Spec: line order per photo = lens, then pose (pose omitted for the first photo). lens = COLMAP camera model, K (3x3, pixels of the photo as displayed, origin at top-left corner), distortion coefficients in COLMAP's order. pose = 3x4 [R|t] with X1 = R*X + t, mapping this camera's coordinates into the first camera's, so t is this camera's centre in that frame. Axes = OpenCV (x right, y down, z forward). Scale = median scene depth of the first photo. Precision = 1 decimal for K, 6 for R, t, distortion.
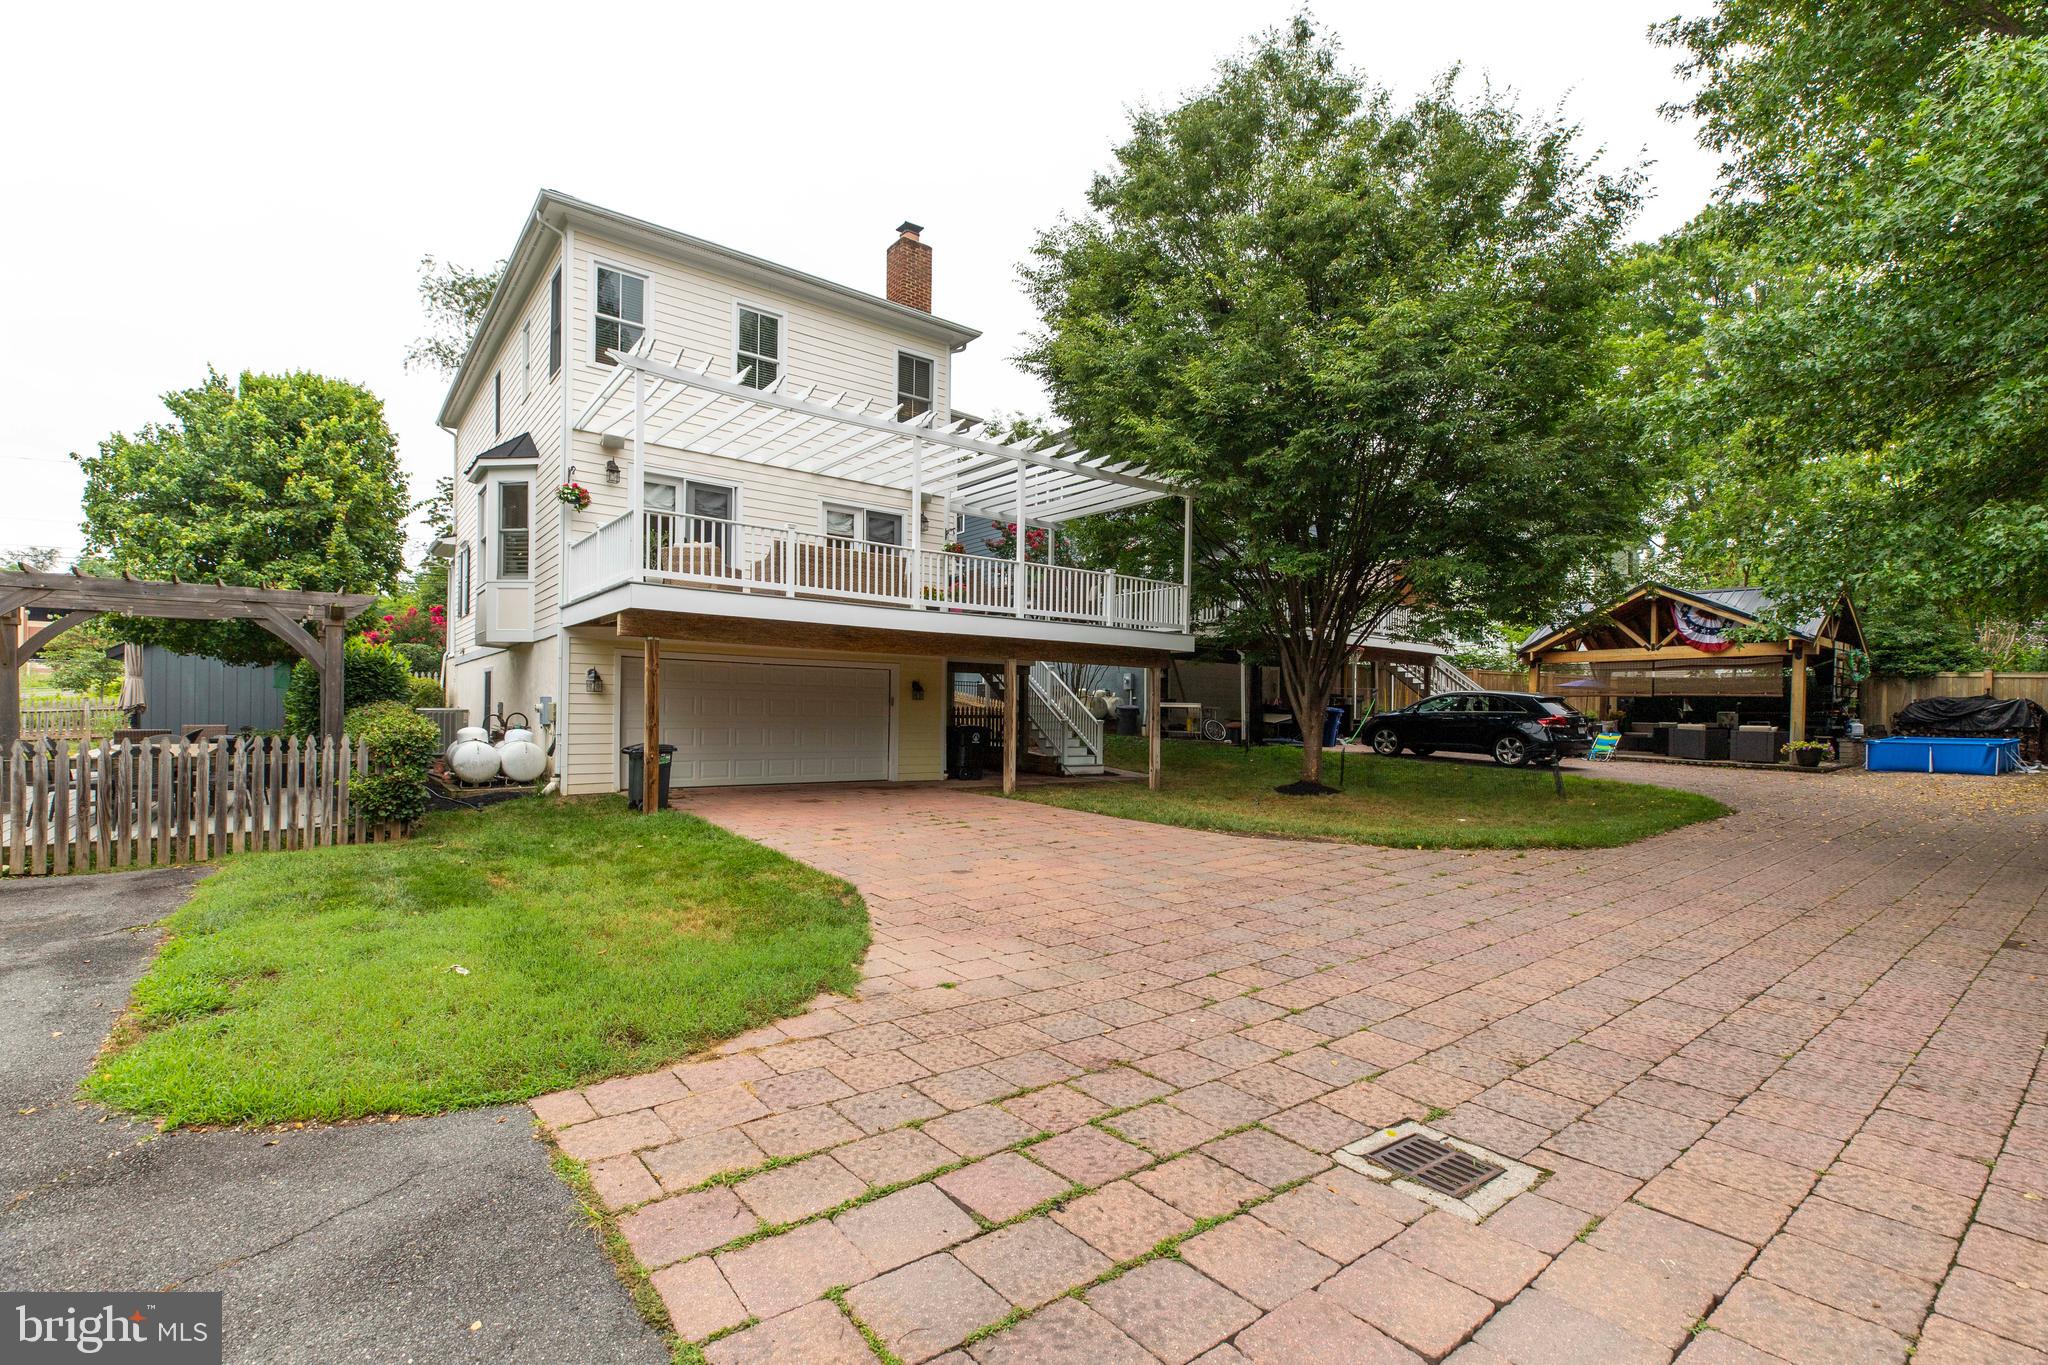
lens RADIAL K [[916.8, 0, 1029.3], [0, 916.8, 692.8], [0, 0, 1]] dist [0.005550, -0.002235]
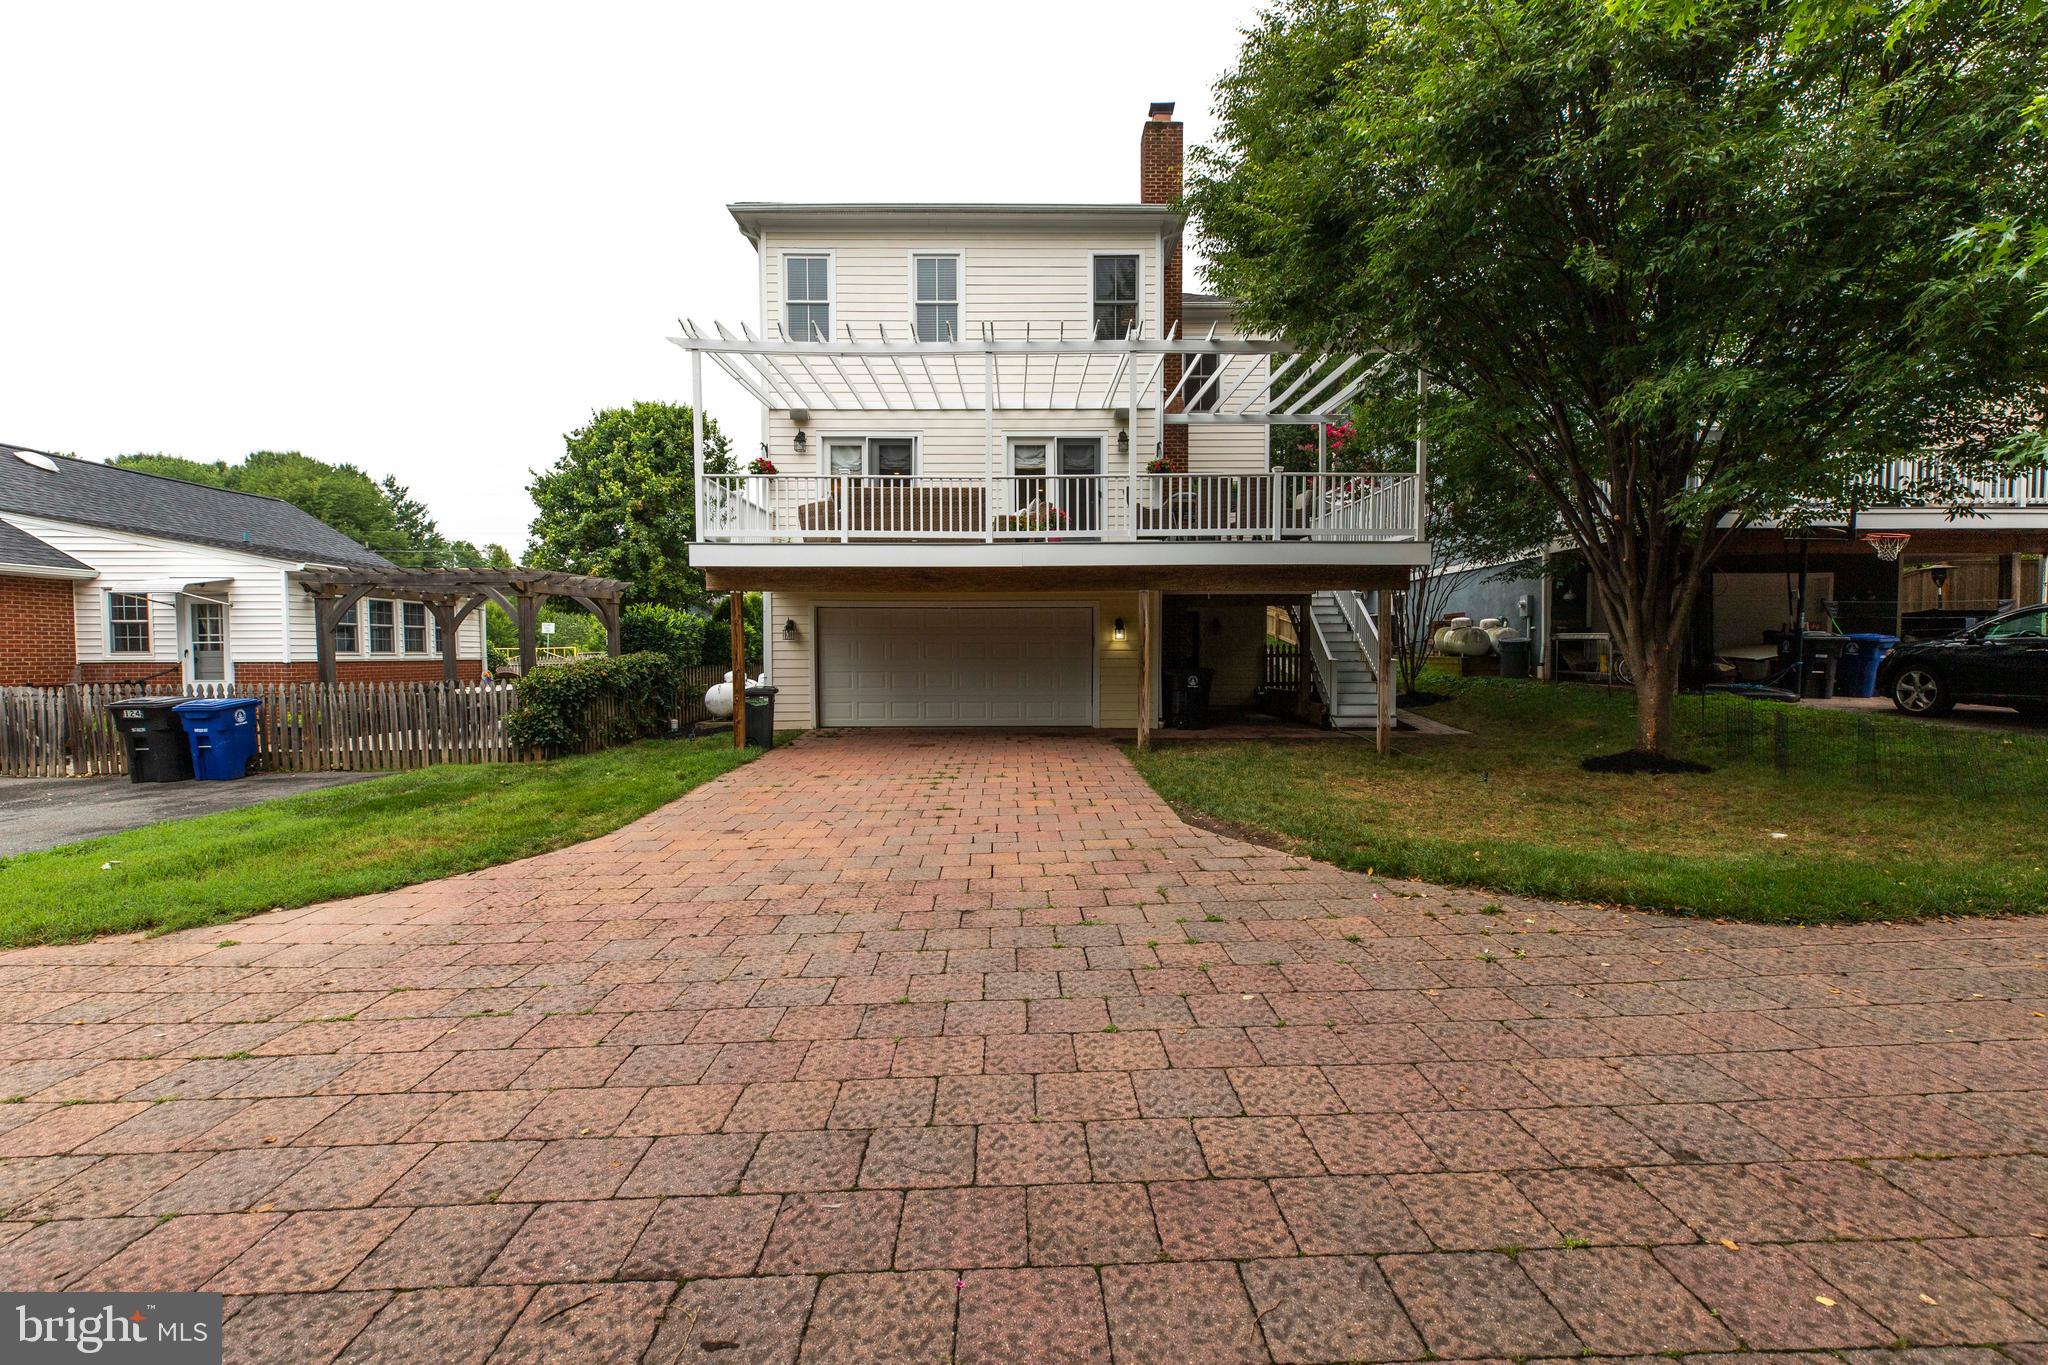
lens RADIAL K [[916.8, 0, 1031.6], [0, 916.8, 667.2], [0, 0, 1]] dist [0.005550, -0.002235]
pose [[0.796442, -0.004938, -0.604694, 0.487523], [0.028746, 0.999145, 0.029701, 0.007596], [0.604031, -0.041037, 0.795904, 0.305494]]
